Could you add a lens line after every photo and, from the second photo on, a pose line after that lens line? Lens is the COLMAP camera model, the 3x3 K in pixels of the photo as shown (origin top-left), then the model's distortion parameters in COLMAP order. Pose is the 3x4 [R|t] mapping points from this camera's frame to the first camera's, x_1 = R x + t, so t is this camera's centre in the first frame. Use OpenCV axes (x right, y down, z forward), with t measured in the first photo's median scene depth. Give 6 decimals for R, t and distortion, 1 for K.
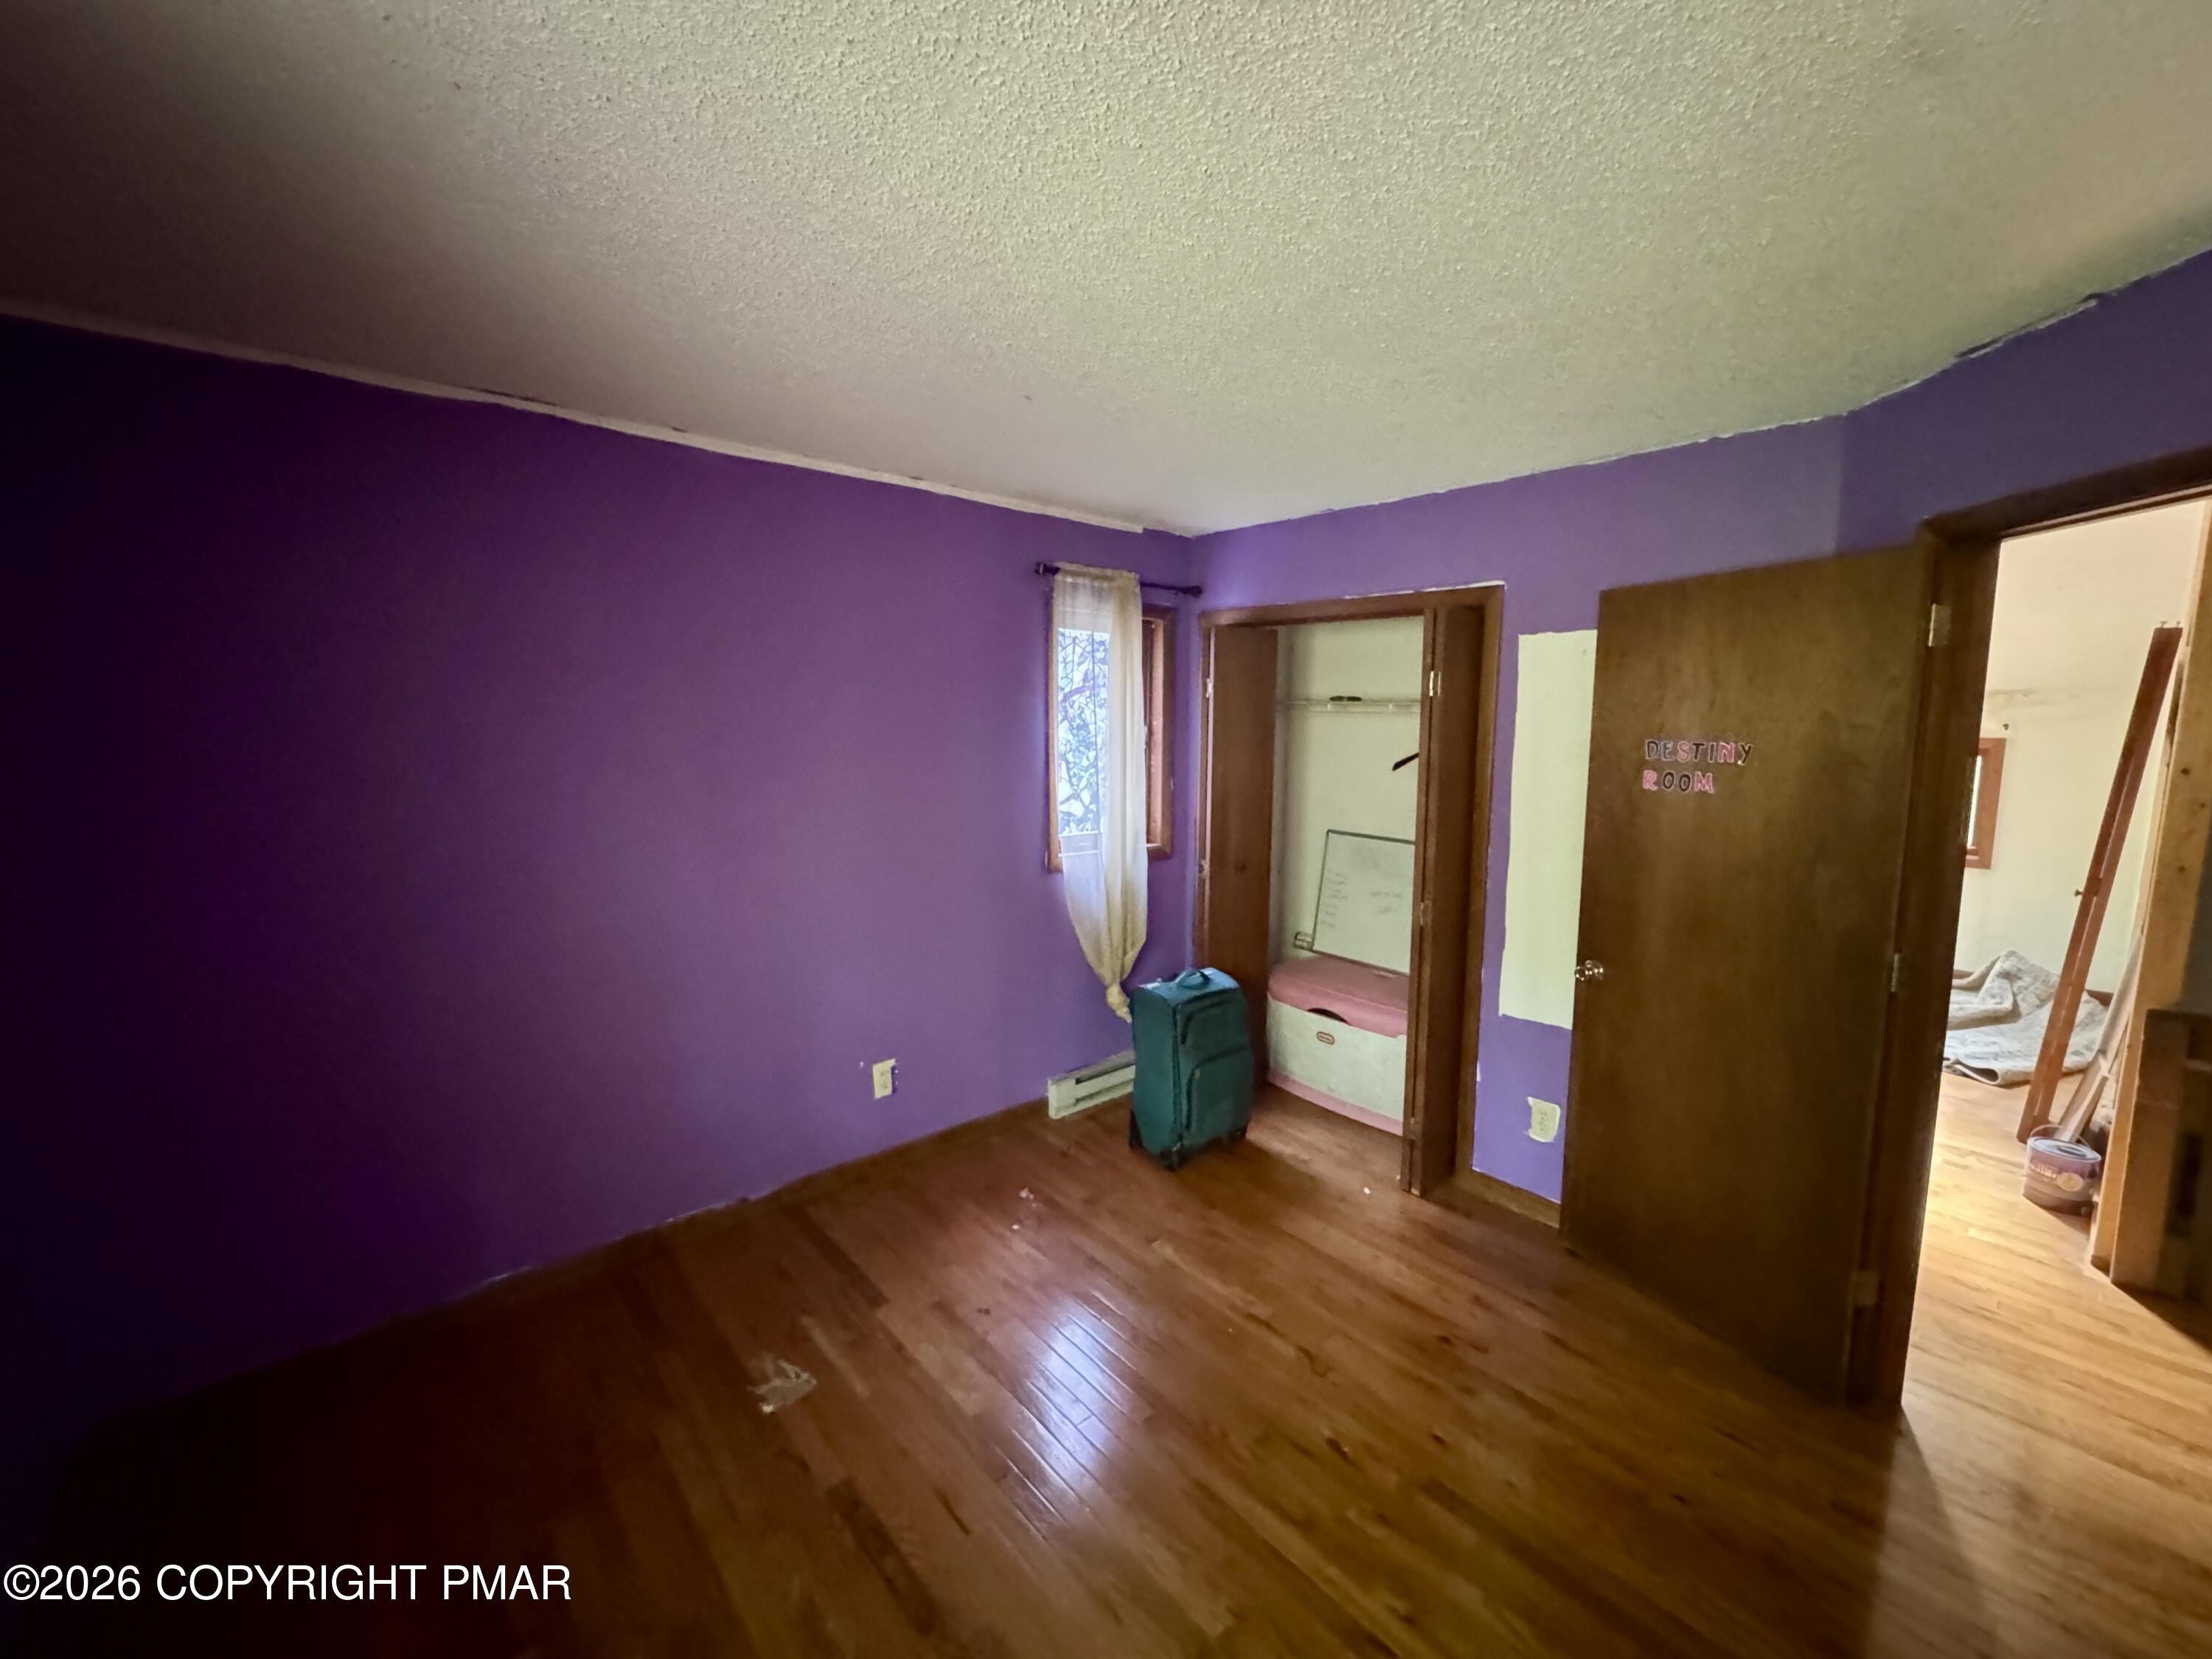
lens RADIAL K [[882.9, 0, 1098.3], [0, 882.9, 833.5], [0, 0, 1]] dist [-0.004665, 0.000614]
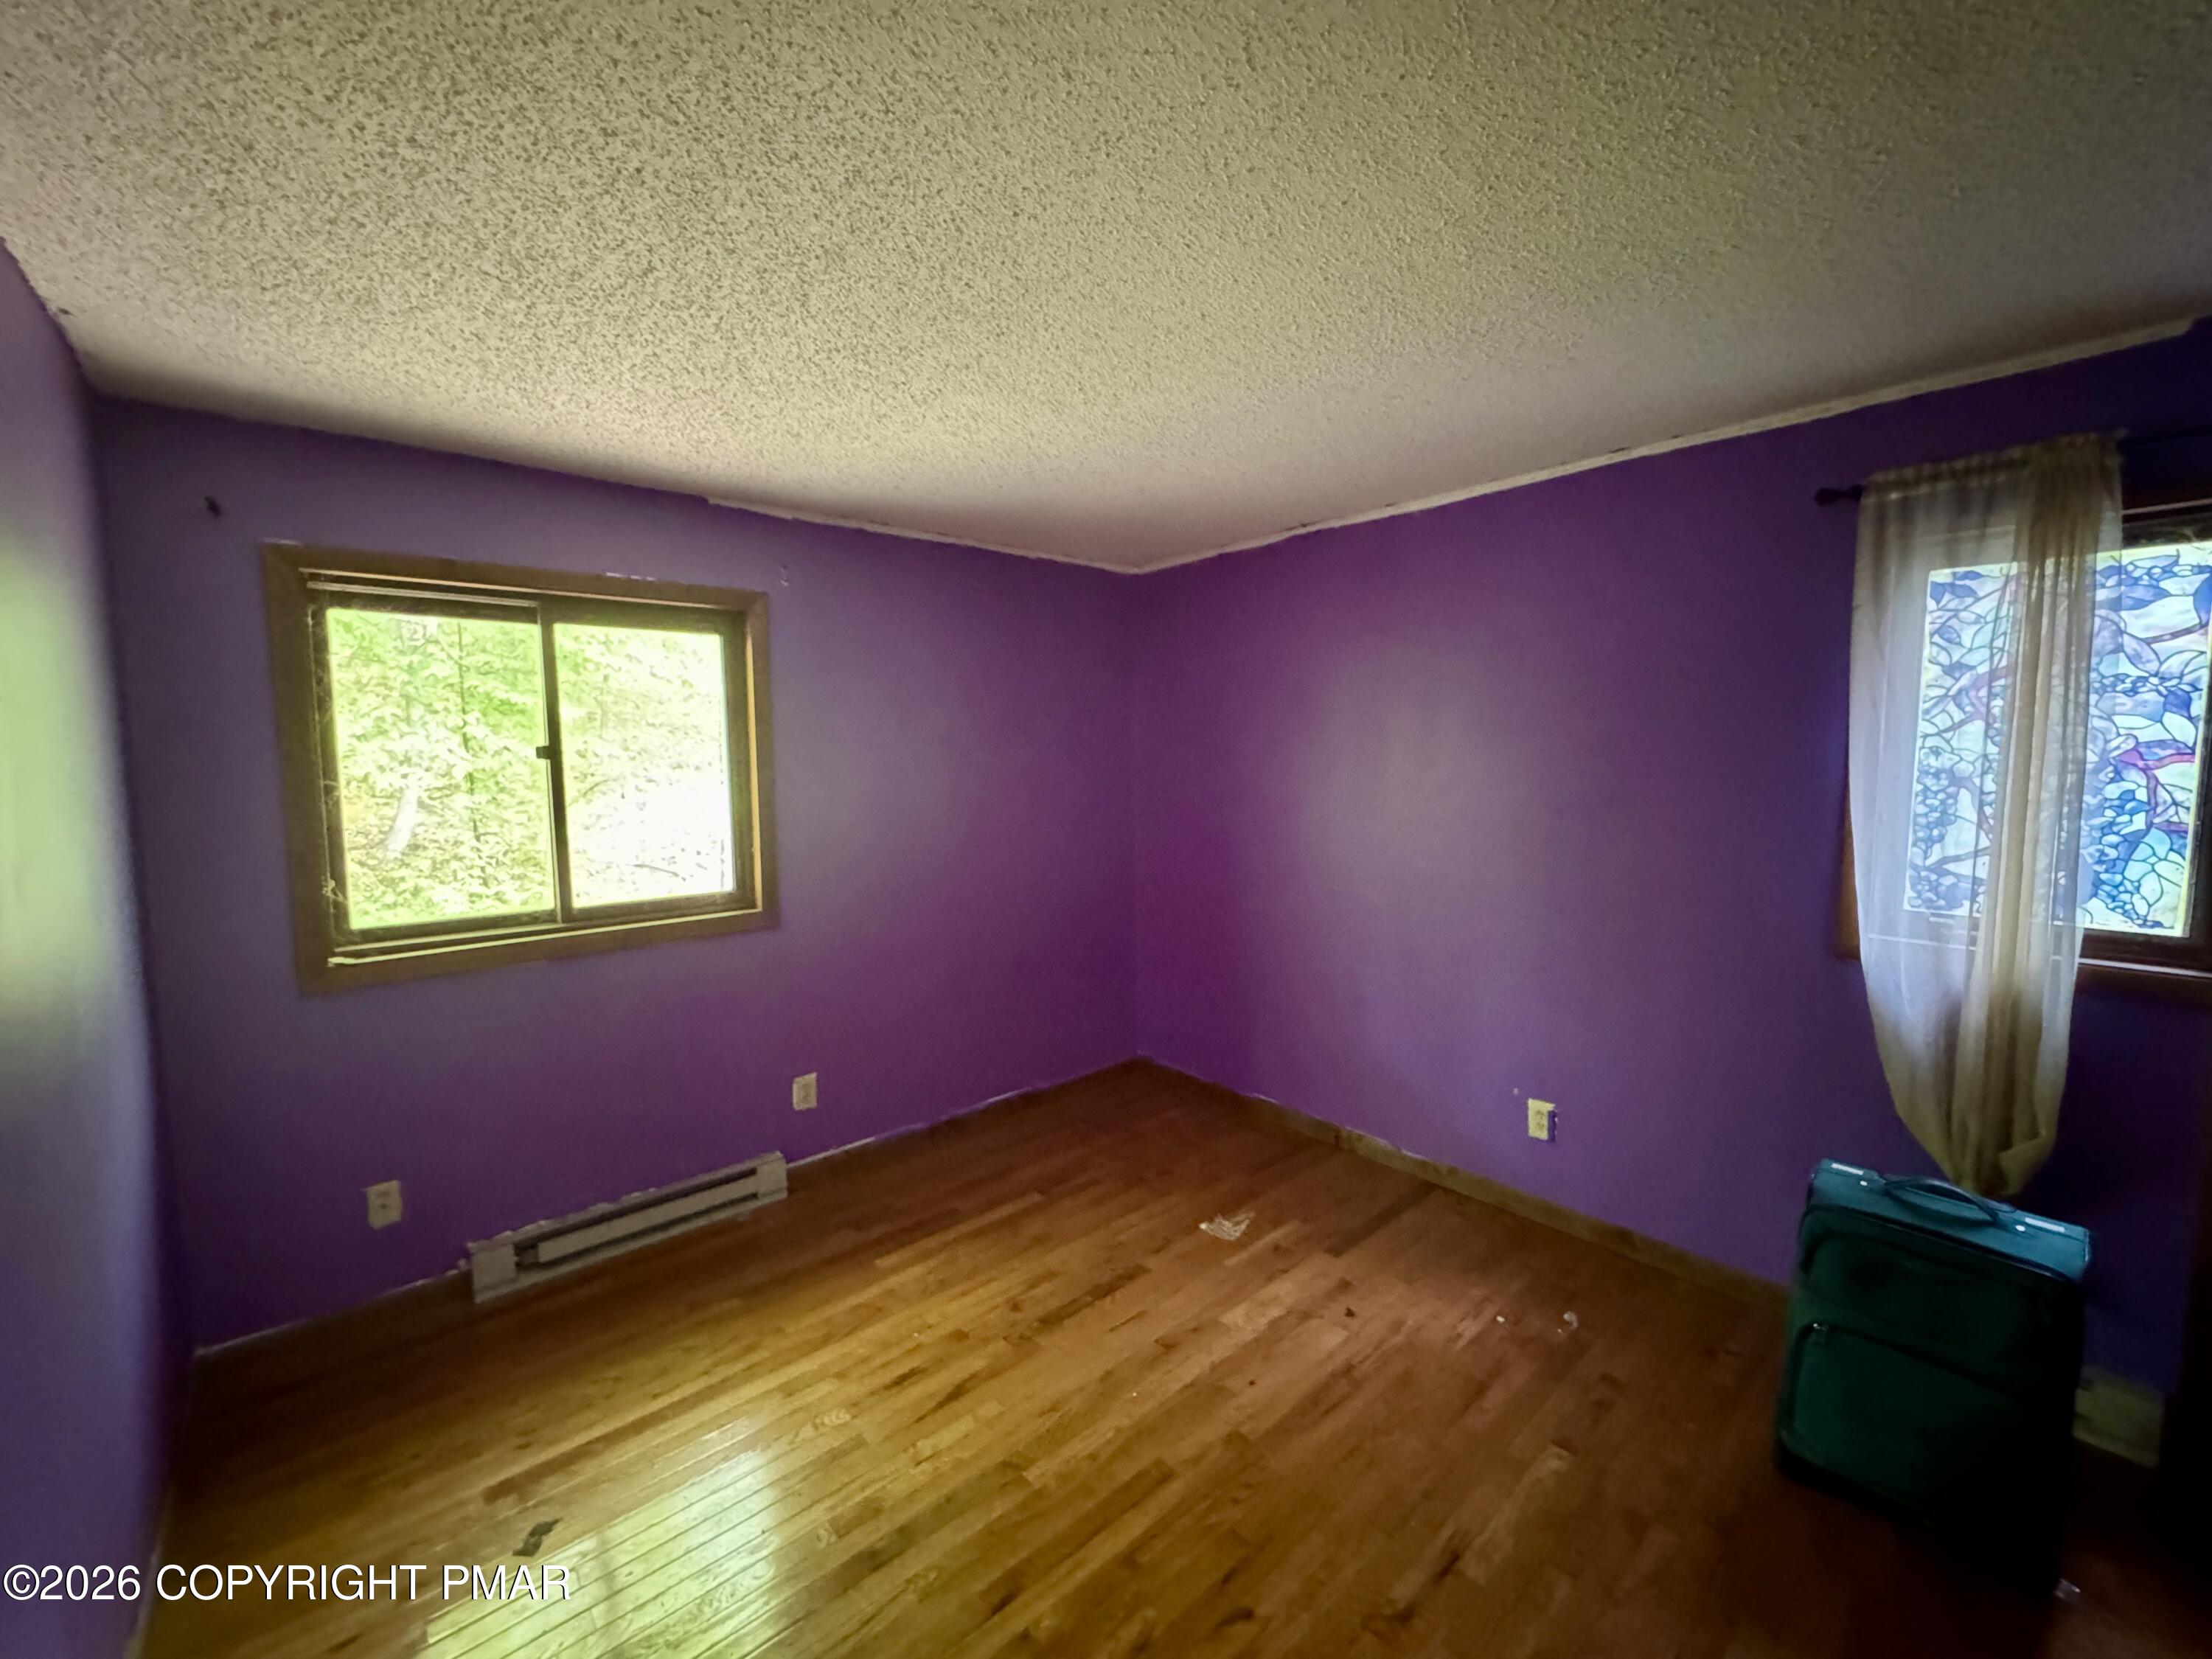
lens RADIAL K [[882.9, 0, 1098.3], [0, 882.9, 820.8], [0, 0, 1]] dist [-0.004665, 0.000614]
pose [[0.014062, 0.074995, -0.997085, 0.709680], [-0.110480, 0.991194, 0.072994, -0.051136], [0.993779, 0.109132, 0.022224, 0.536055]]
